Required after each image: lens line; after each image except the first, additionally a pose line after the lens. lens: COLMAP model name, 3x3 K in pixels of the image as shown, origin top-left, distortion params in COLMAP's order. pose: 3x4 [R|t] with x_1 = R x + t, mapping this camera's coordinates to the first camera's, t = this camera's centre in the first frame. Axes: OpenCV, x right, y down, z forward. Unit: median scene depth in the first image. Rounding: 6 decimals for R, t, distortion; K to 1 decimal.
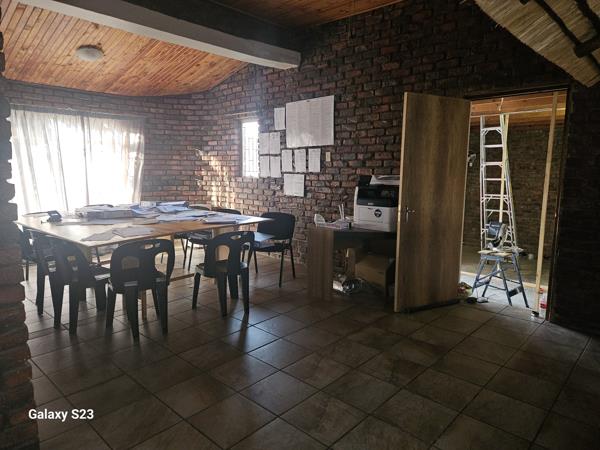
lens RADIAL K [[404.9, 0, 299.0], [0, 404.9, 225.7], [0, 0, 1]] dist [0.003842, -0.002680]
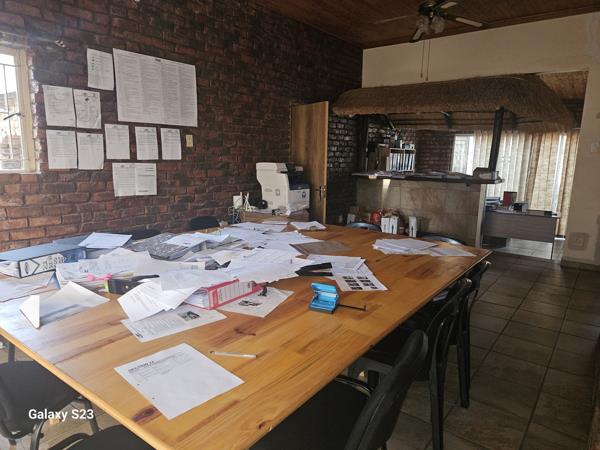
lens RADIAL K [[404.9, 0, 299.0], [0, 404.9, 225.7], [0, 0, 1]] dist [0.003842, -0.002680]
pose [[-0.107648, -0.167585, 0.979963, -0.727171], [0.122510, 0.975942, 0.180355, -0.116696], [-0.986612, 0.139470, -0.084527, 0.825417]]
